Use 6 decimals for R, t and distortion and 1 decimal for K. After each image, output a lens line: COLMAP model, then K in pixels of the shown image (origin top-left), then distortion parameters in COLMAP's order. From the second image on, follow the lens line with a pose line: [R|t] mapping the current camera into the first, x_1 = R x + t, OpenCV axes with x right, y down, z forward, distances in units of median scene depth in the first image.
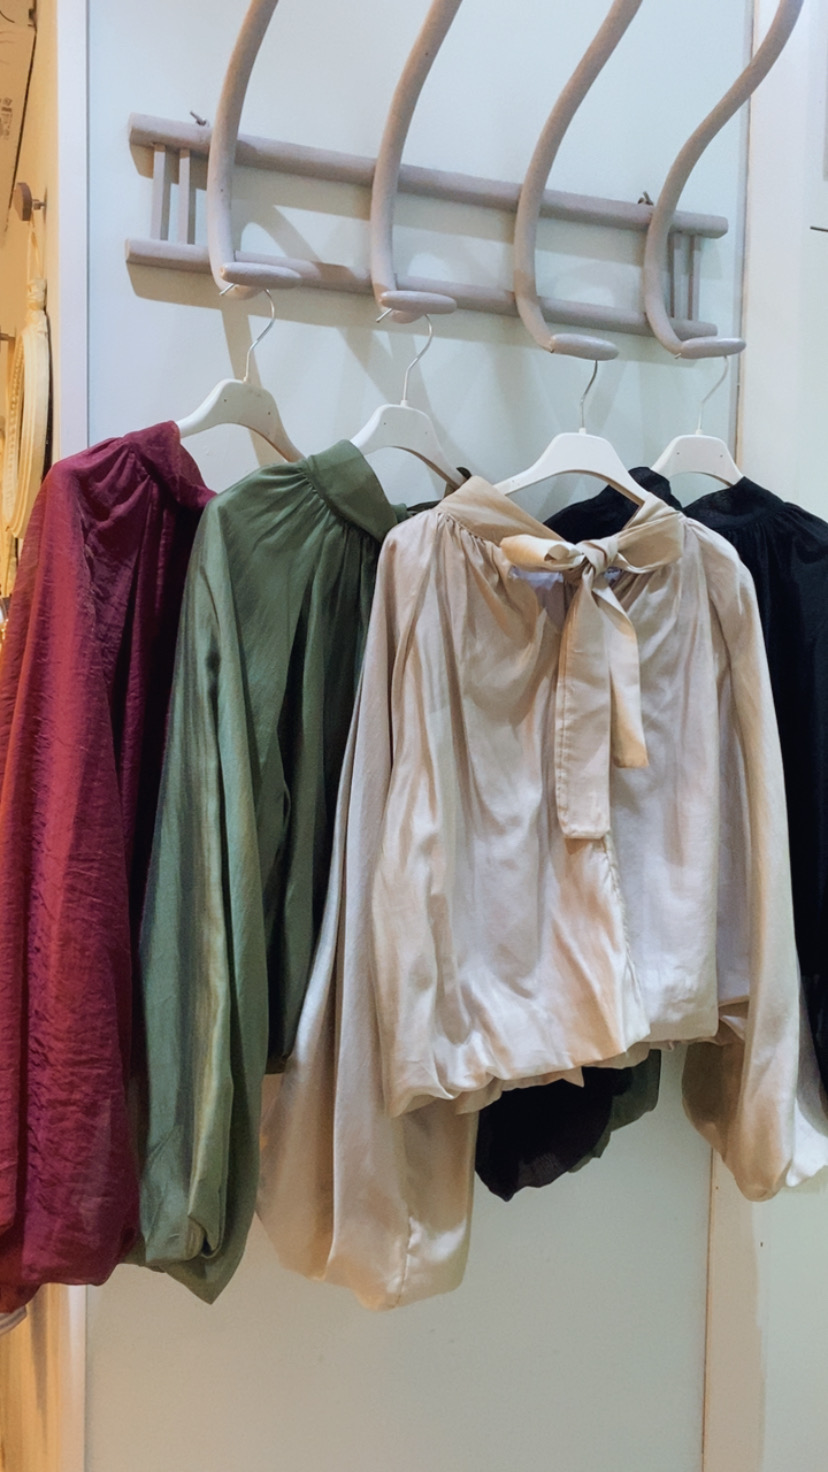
lens RADIAL K [[1083.4, 0, 413.0], [0, 1083.4, 732.9], [0, 0, 1]] dist [0.008745, -0.007185]
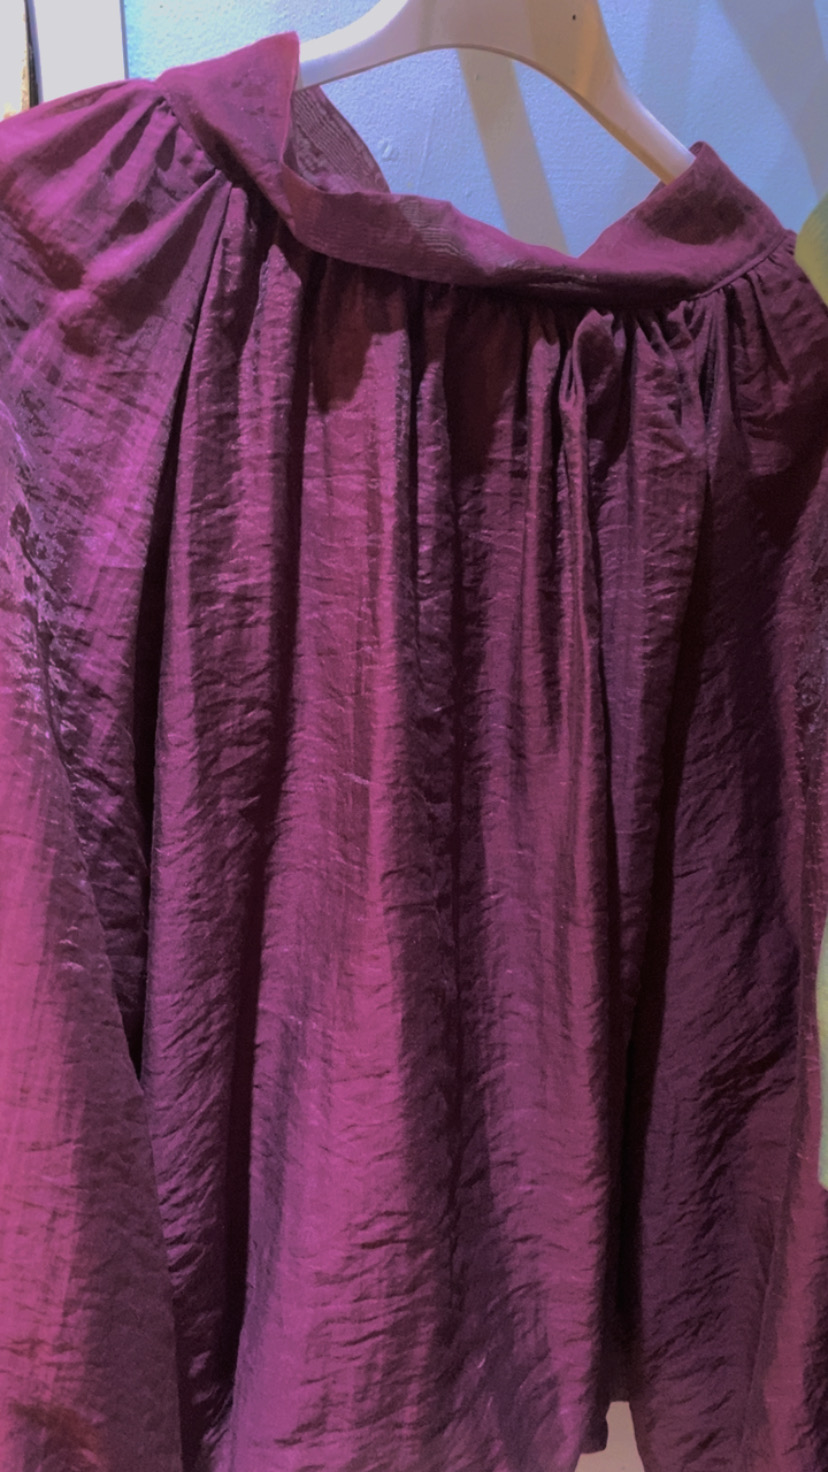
lens RADIAL K [[1083.4, 0, 413.2], [0, 1083.4, 736.2], [0, 0, 1]] dist [0.008745, -0.007185]
pose [[0.910016, 0.010158, -0.414449, -0.016713], [0.028640, 0.995771, 0.087292, -0.072148], [0.413583, -0.091307, 0.905877, 0.706661]]
